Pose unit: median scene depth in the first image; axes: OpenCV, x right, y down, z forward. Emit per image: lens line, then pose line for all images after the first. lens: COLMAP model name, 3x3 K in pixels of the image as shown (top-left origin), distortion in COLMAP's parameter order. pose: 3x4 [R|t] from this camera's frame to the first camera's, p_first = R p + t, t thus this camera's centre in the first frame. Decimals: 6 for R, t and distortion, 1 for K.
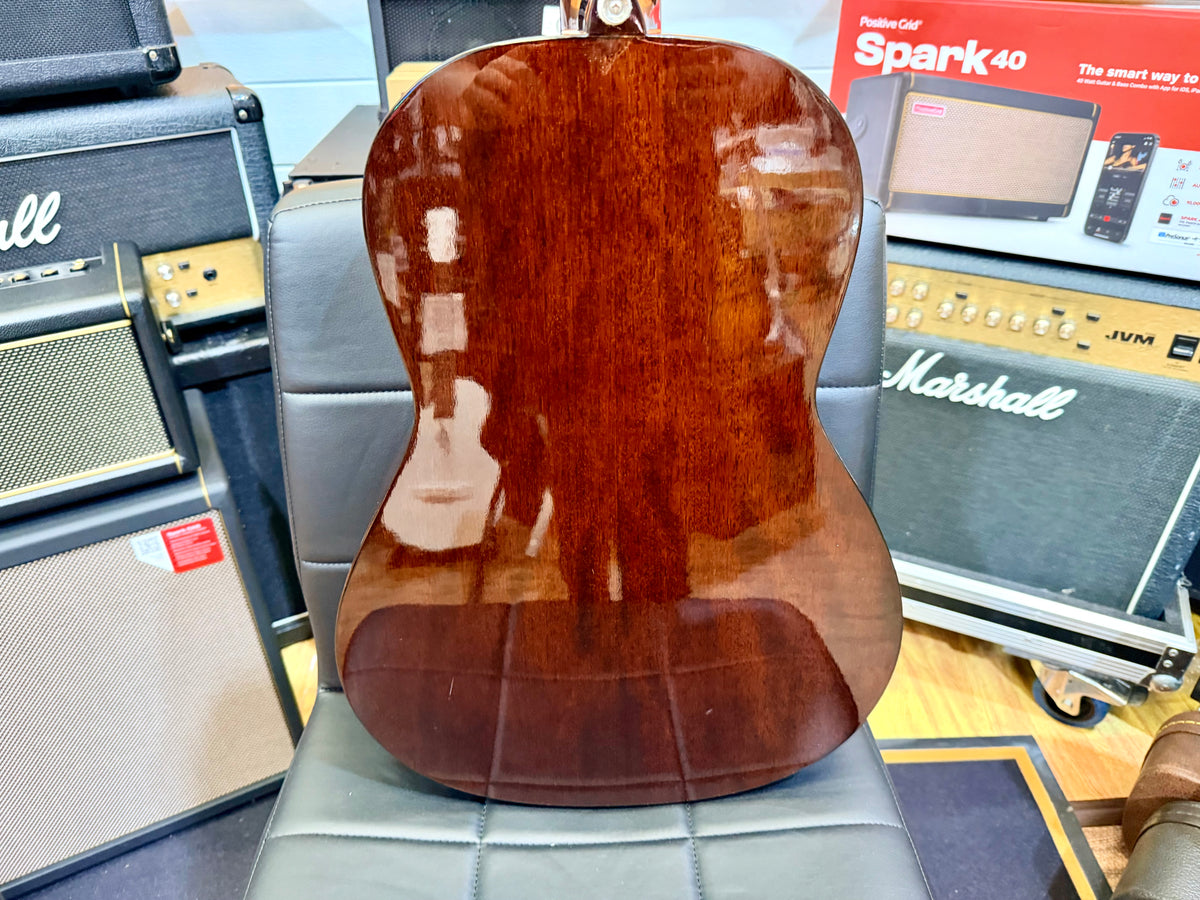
lens RADIAL K [[864.7, 0, 604.1], [0, 864.7, 451.6], [0, 0, 1]] dist [0.030553, -0.033247]
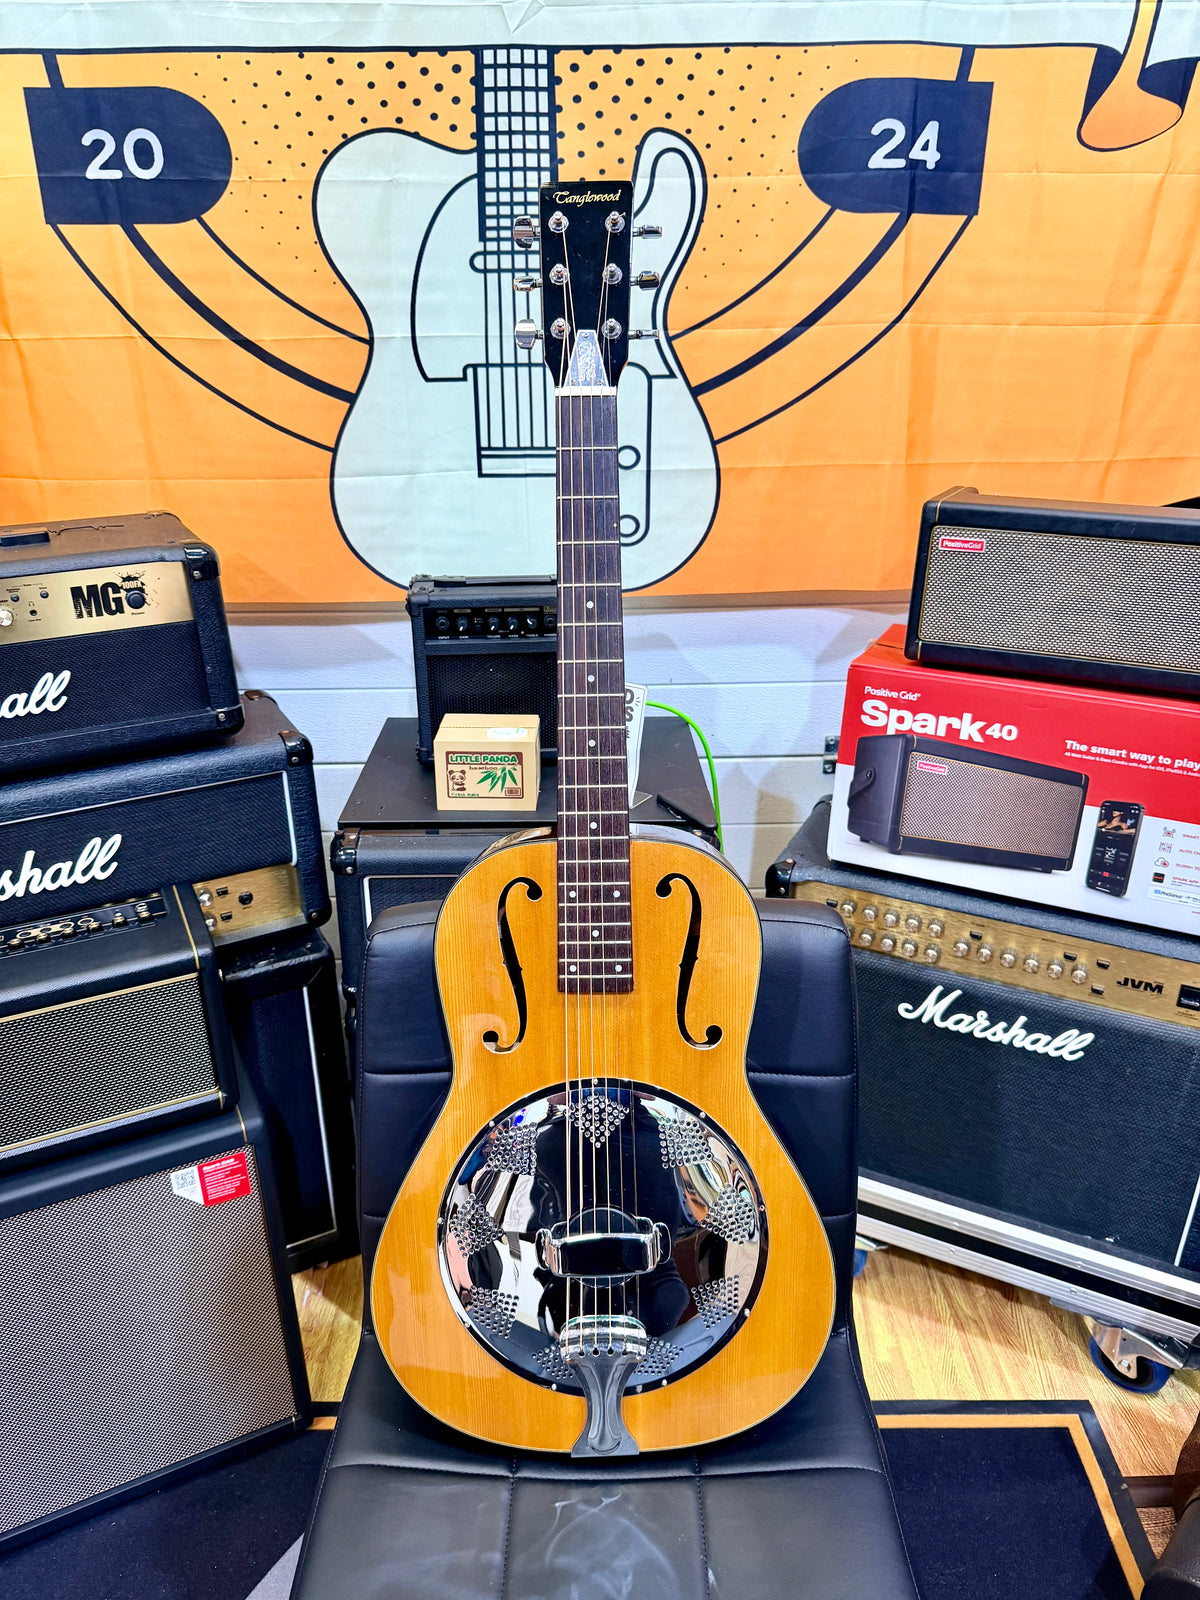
lens RADIAL K [[1152.9, 0, 599.8], [0, 1152.9, 809.2], [0, 0, 1]] dist [0.030553, -0.033247]
pose [[0.999659, 0.013505, -0.022365, -0.003722], [-0.016855, 0.987430, -0.157155, -0.110161], [0.019962, 0.157478, 0.987321, -0.391655]]
